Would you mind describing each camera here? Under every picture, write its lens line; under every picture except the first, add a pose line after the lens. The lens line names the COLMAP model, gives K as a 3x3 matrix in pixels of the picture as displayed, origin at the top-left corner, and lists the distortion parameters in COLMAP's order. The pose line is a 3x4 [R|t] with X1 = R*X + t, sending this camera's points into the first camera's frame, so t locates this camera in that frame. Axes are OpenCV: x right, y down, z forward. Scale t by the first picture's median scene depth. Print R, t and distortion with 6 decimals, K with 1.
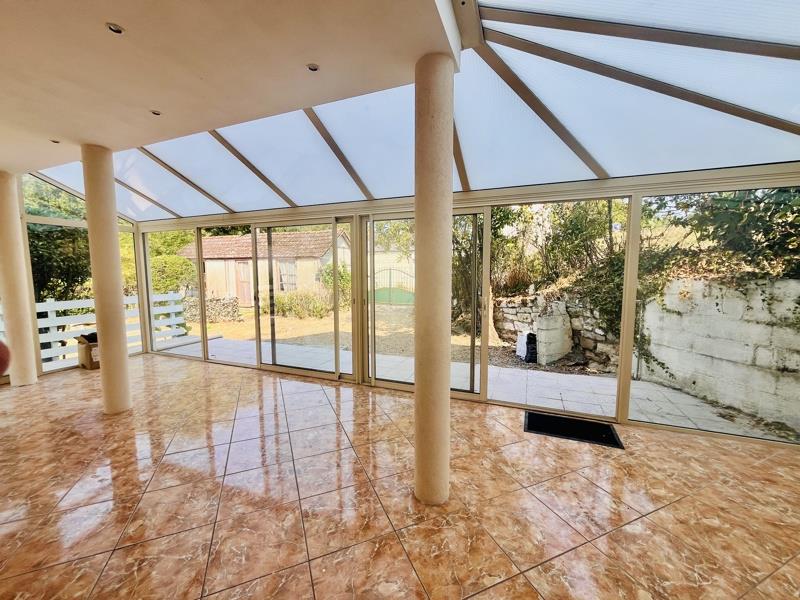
lens RADIAL K [[320.5, 0, 398.9], [0, 320.5, 300.0], [0, 0, 1]] dist [-0.002961, 0.000092]
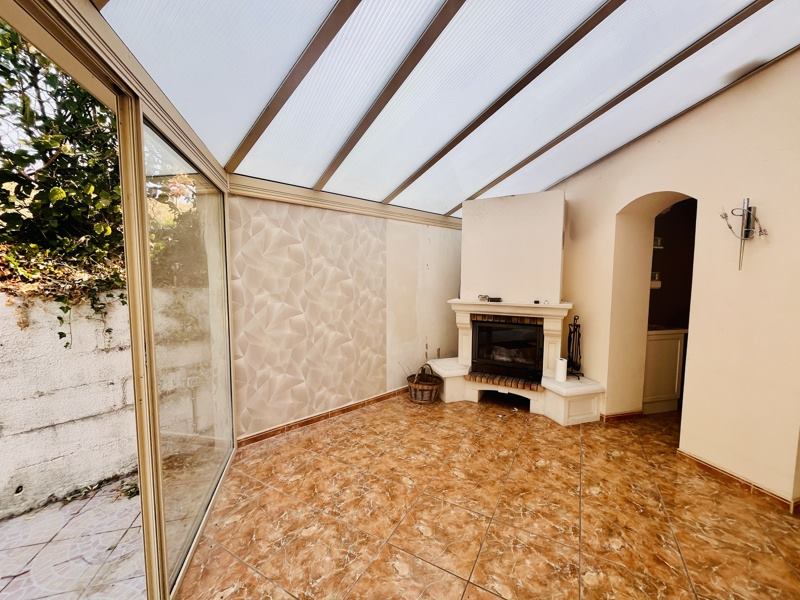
lens RADIAL K [[320.5, 0, 399.0], [0, 320.5, 300.4], [0, 0, 1]] dist [-0.002961, 0.000092]
pose [[-0.606501, -0.056839, 0.793049, 0.161626], [0.073783, 0.989114, 0.127319, -0.082628], [-0.791652, 0.135733, -0.595705, 0.892850]]
